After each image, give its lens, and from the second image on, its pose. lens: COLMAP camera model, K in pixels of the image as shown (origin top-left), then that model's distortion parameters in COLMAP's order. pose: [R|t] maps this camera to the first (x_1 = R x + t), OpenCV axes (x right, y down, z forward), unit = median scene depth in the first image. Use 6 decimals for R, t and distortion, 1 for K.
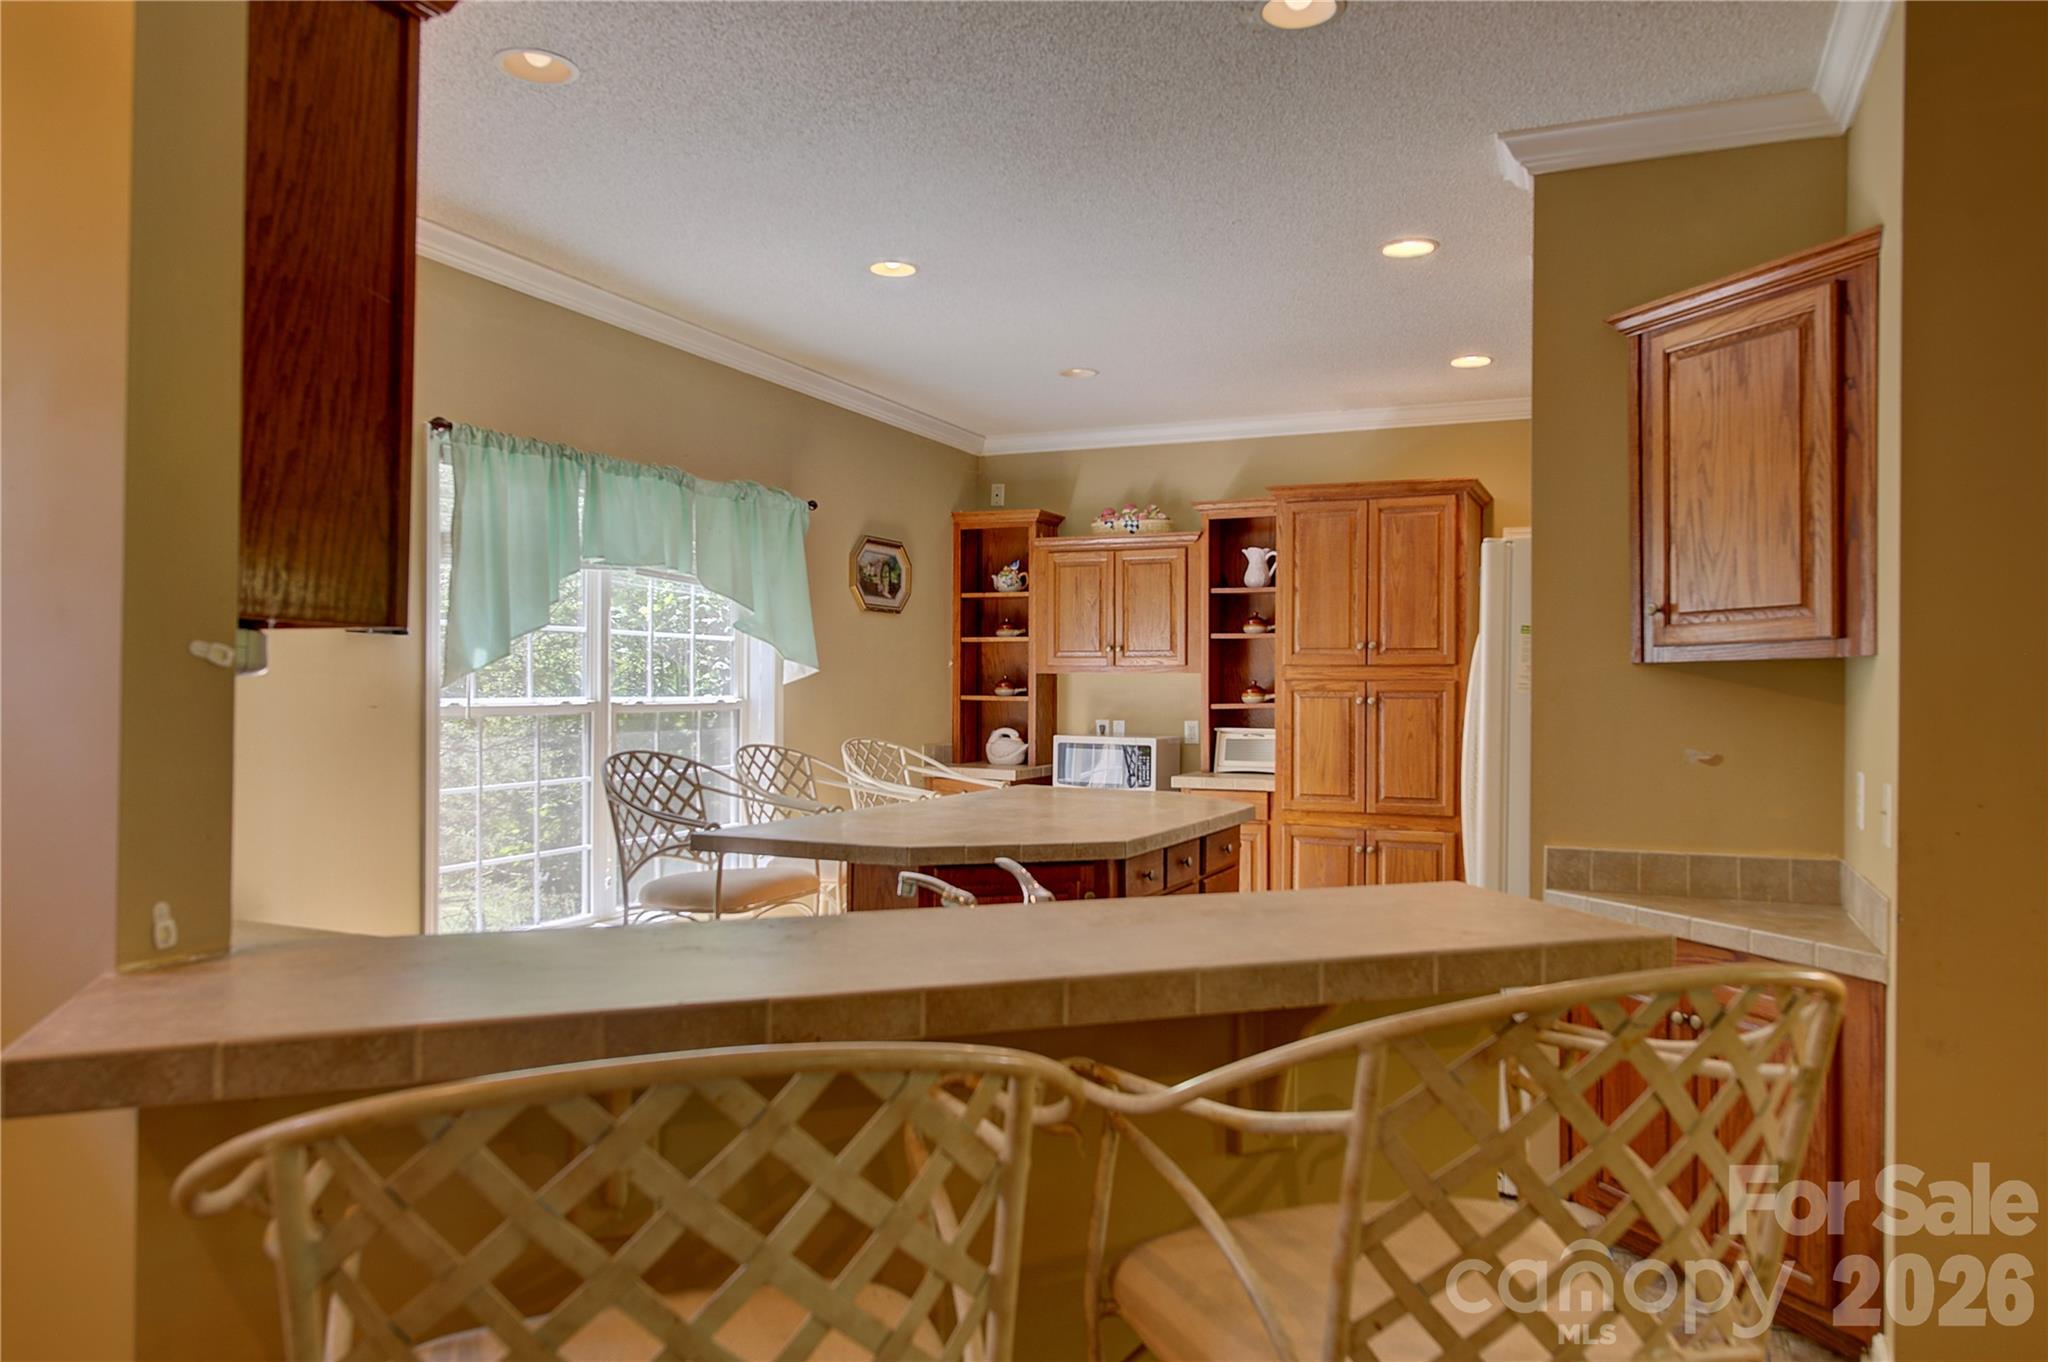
lens RADIAL K [[1377.3, 0, 1024.7], [0, 1377.3, 687.7], [0, 0, 1]] dist [0.004027, 0.000609]
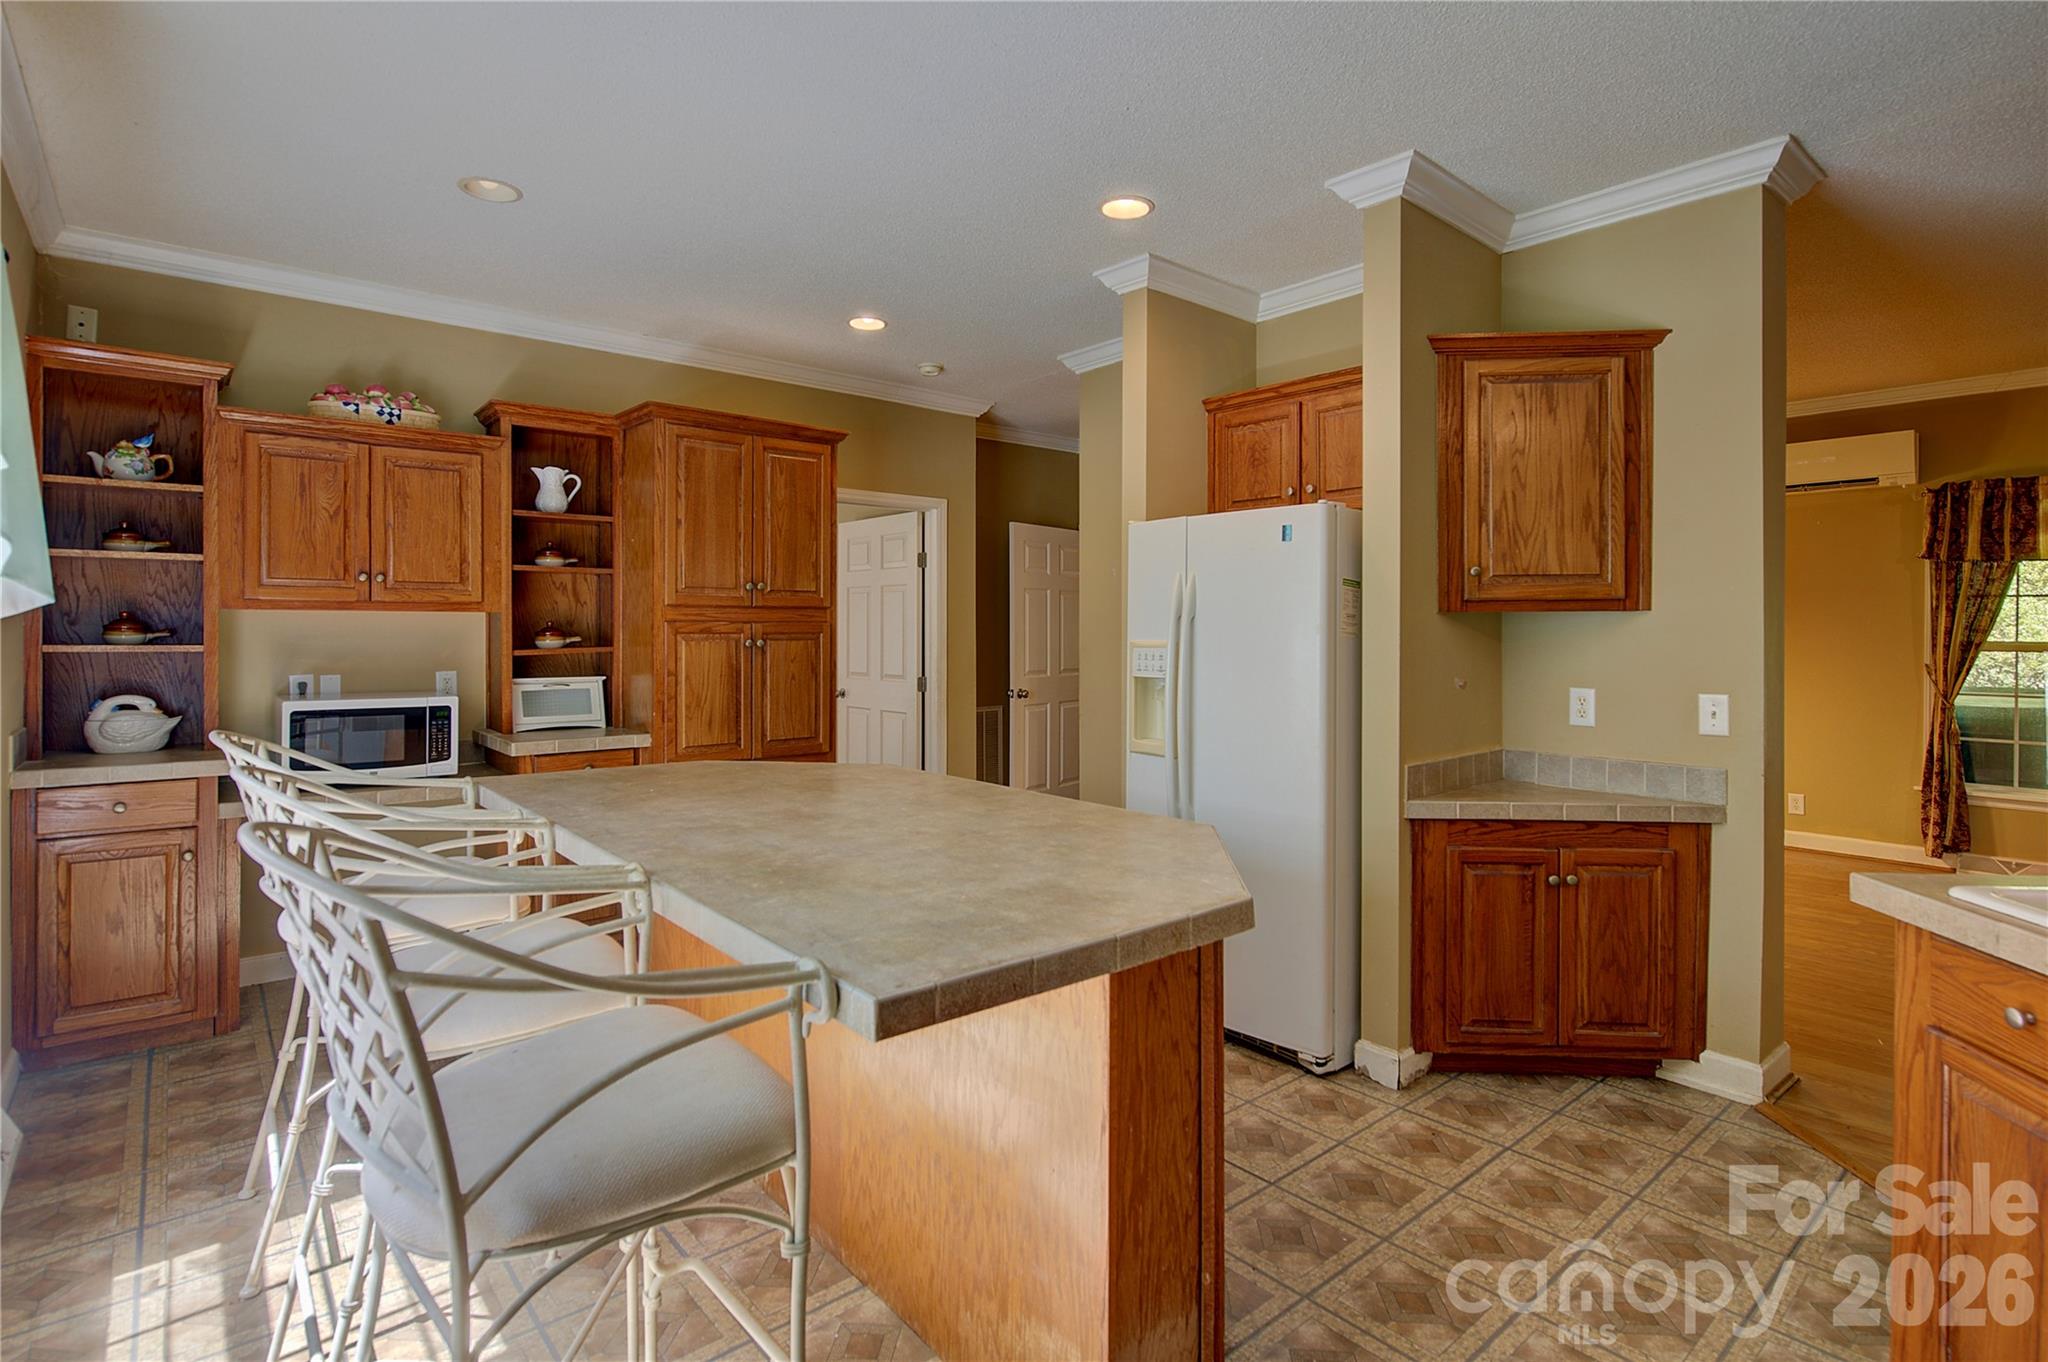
lens RADIAL K [[1005.9, 0, 1038.7], [0, 1005.9, 631.4], [0, 0, 1]] dist [-0.003176, -0.000617]
pose [[0.427225, -0.008540, 0.904105, -0.309178], [0.000820, 0.999959, 0.009058, -0.005159], [-0.904145, -0.003129, 0.427214, 0.519090]]
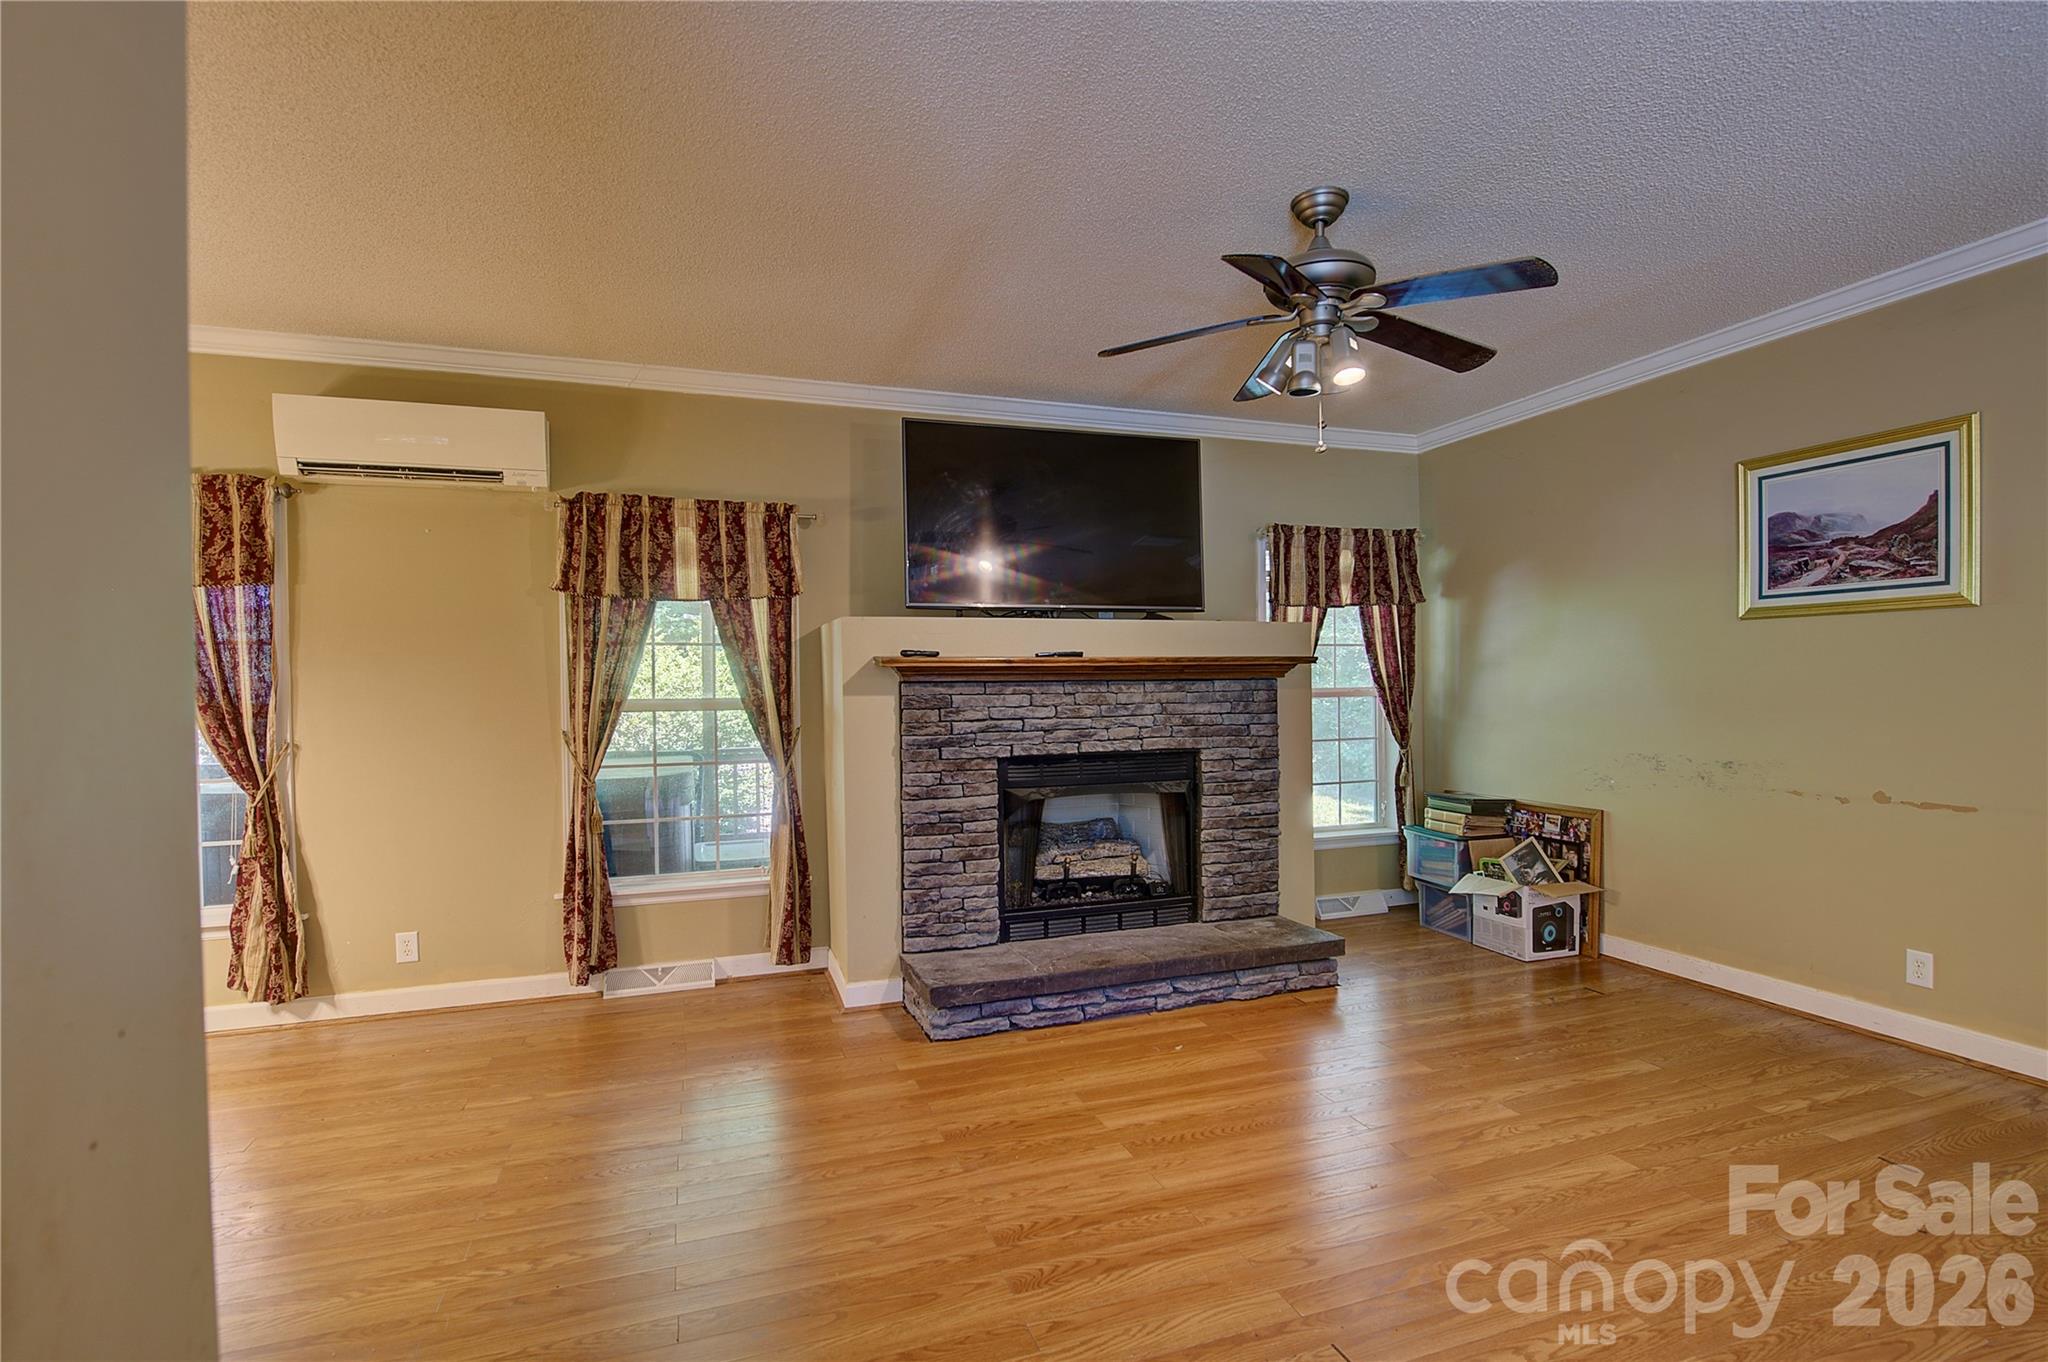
lens RADIAL K [[981.1, 0, 1045.0], [0, 981.1, 700.6], [0, 0, 1]] dist [-0.006720, -0.000440]
pose [[-0.691651, -0.008965, 0.722176, 0.153603], [0.007475, 0.999781, 0.019570, 0.001954], [-0.722193, 0.018934, -0.691433, 0.403091]]
